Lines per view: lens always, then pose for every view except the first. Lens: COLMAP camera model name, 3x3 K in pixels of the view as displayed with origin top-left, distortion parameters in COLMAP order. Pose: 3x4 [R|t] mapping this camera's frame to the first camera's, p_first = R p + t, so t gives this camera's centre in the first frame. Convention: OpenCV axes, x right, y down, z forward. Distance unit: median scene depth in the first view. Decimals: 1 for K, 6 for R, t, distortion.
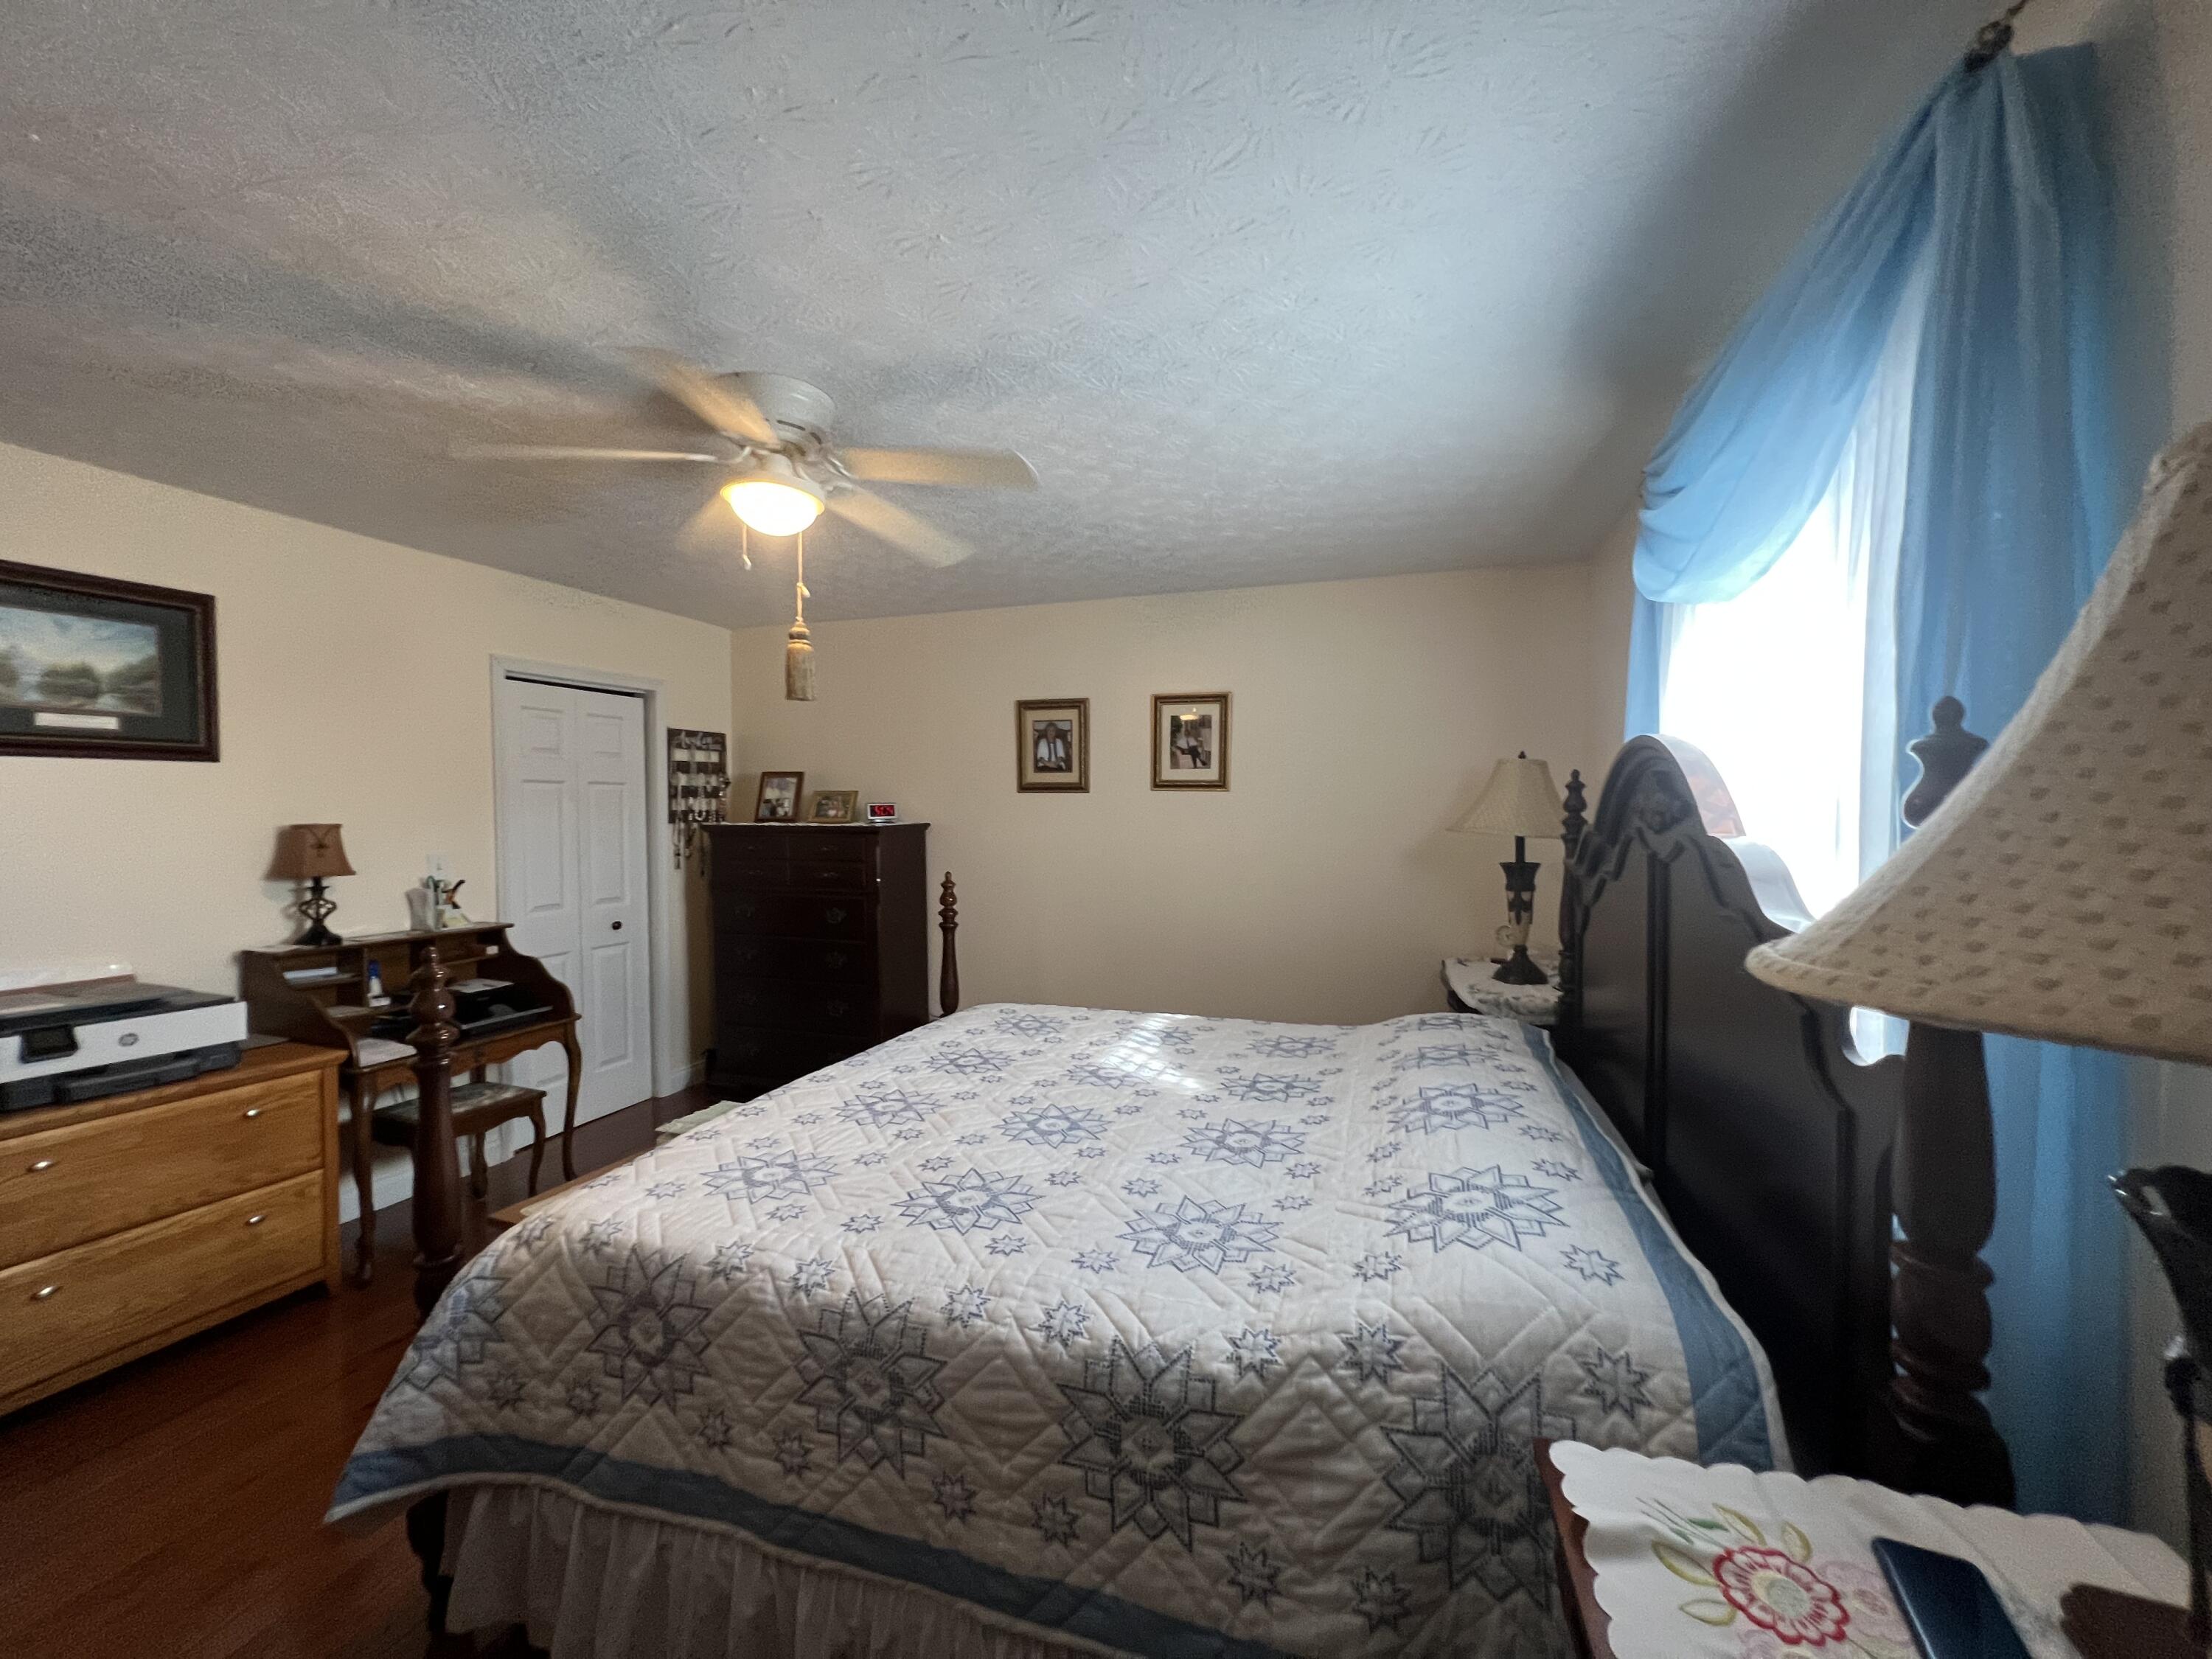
lens RADIAL K [[886.9, 0, 1106.1], [0, 886.9, 833.5], [0, 0, 1]] dist [-0.001300, 0.000003]
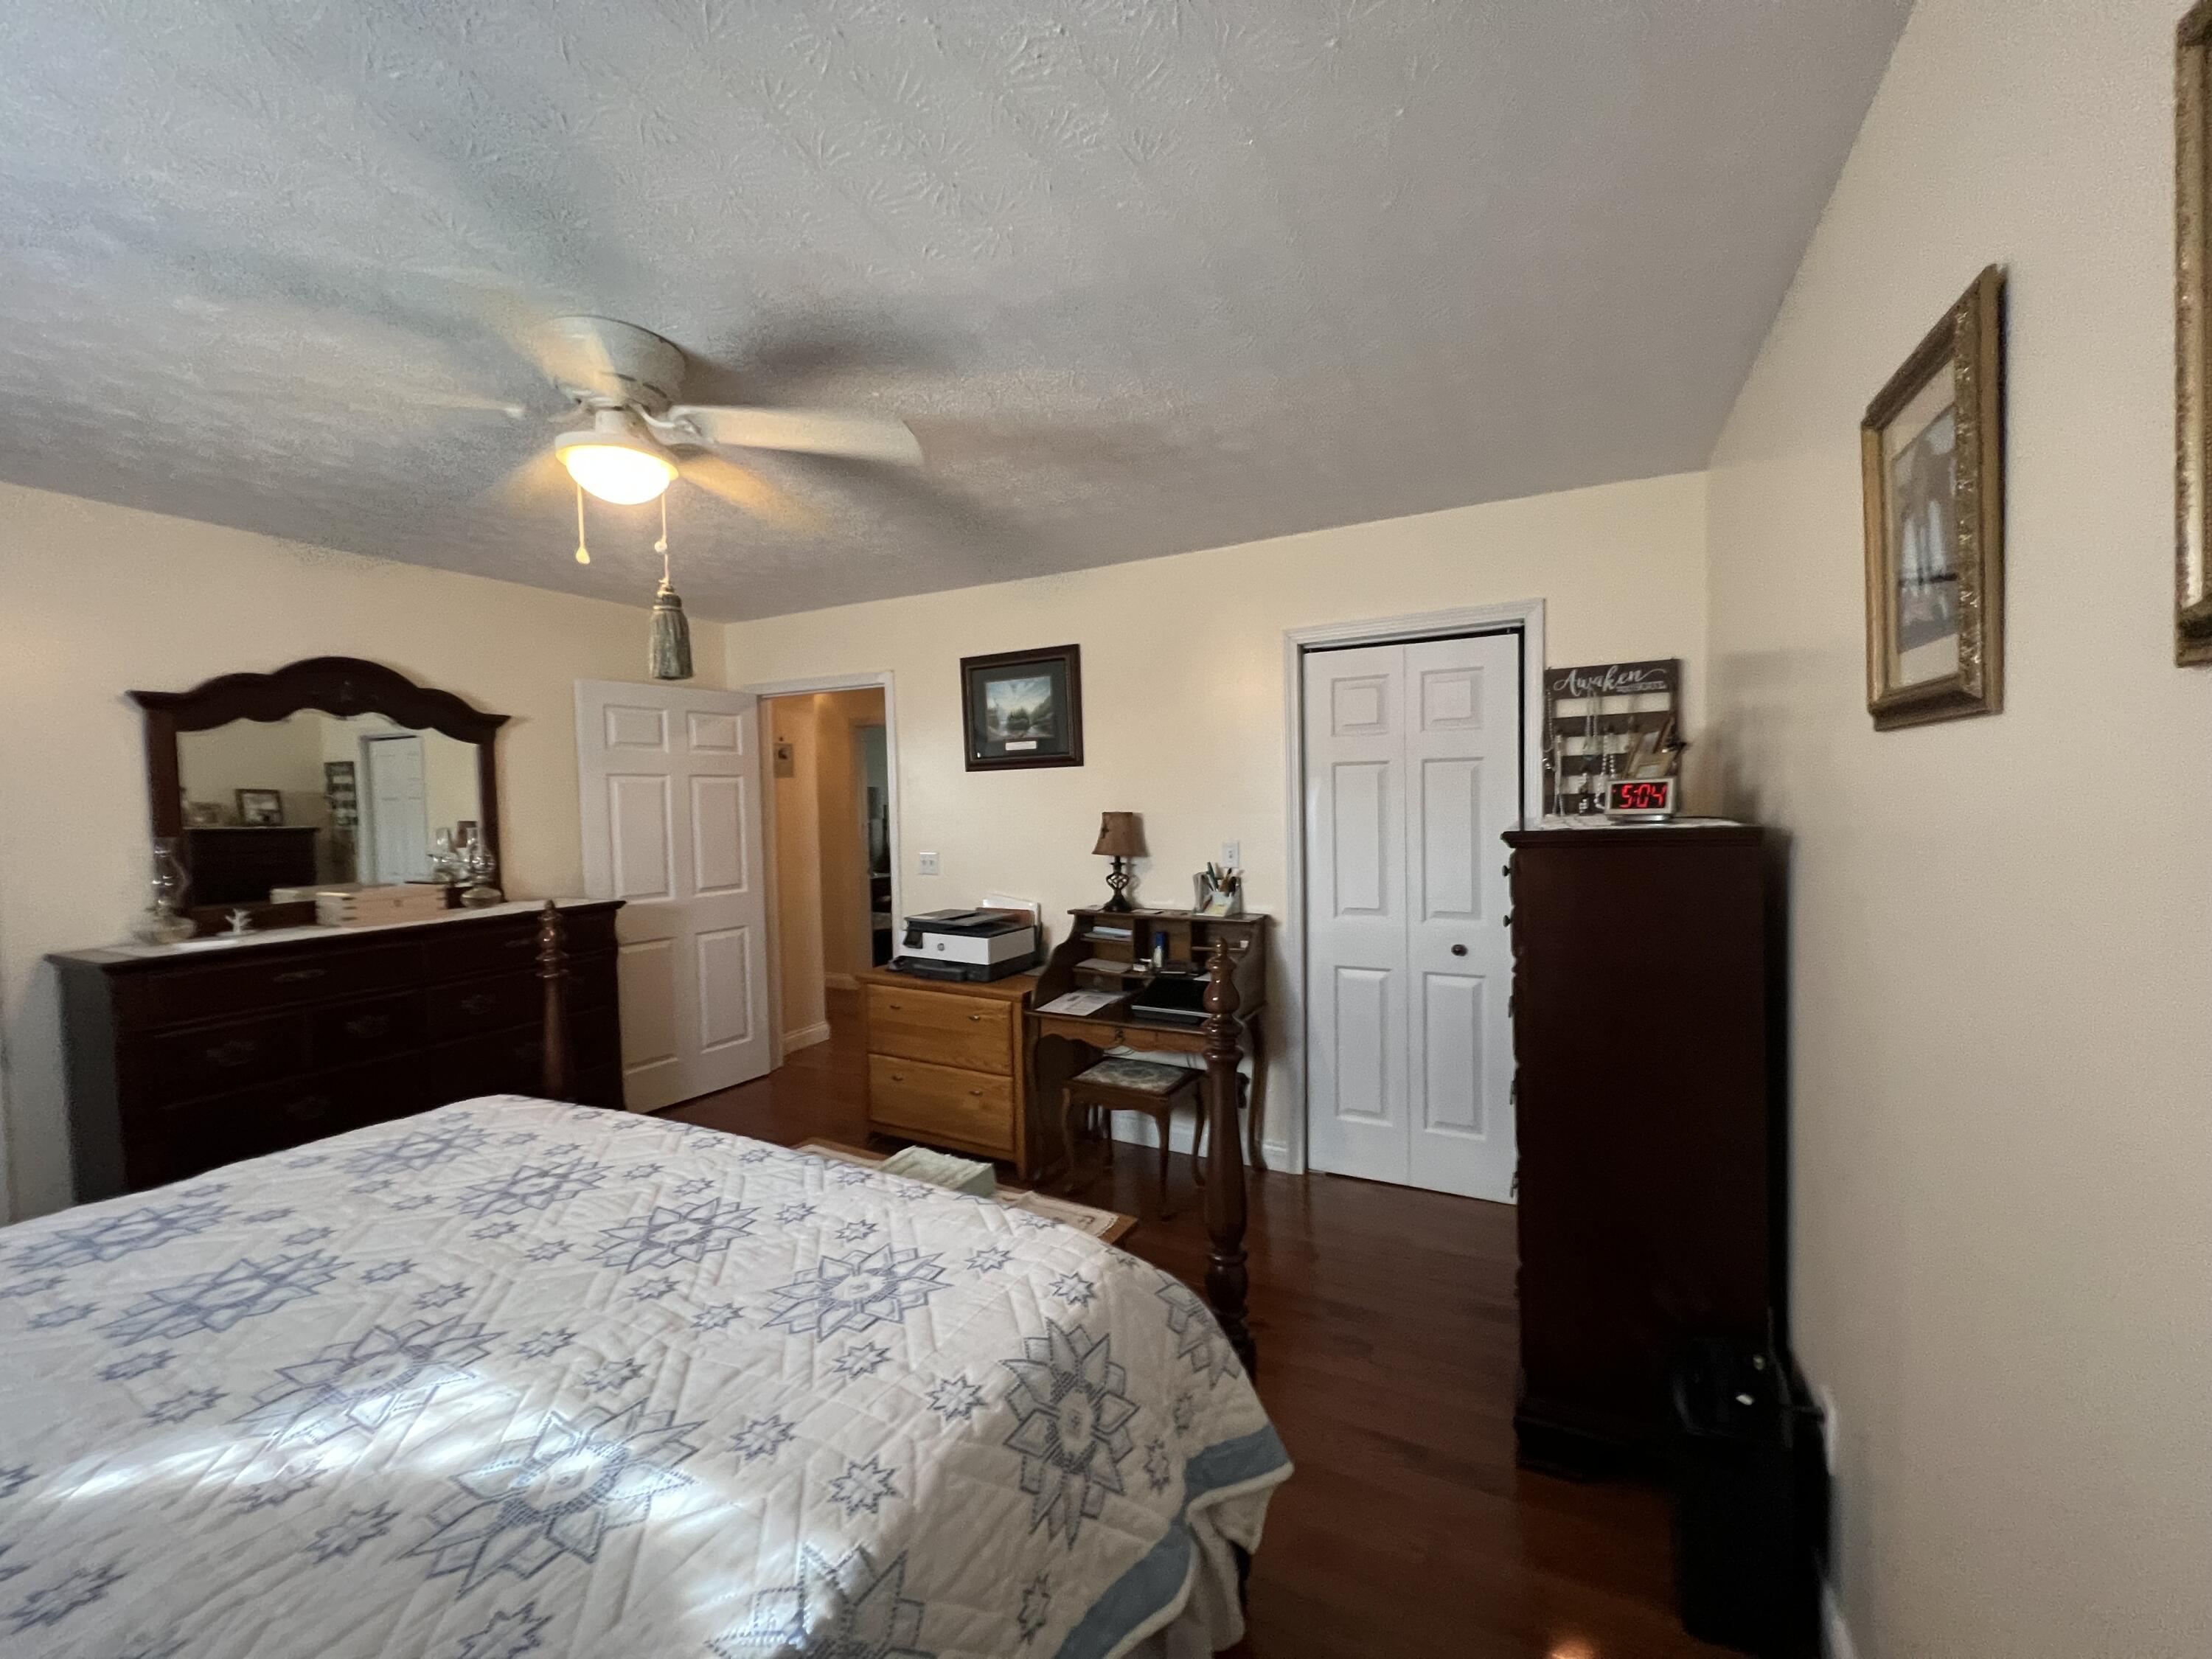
lens RADIAL K [[886.9, 0, 1106.1], [0, 886.9, 833.5], [0, 0, 1]] dist [-0.001300, 0.000003]
pose [[-0.154790, 0.040939, -0.987099, 0.266868], [-0.009845, 0.999028, 0.042977, -0.027559], [0.987898, 0.016371, -0.154236, 0.969577]]
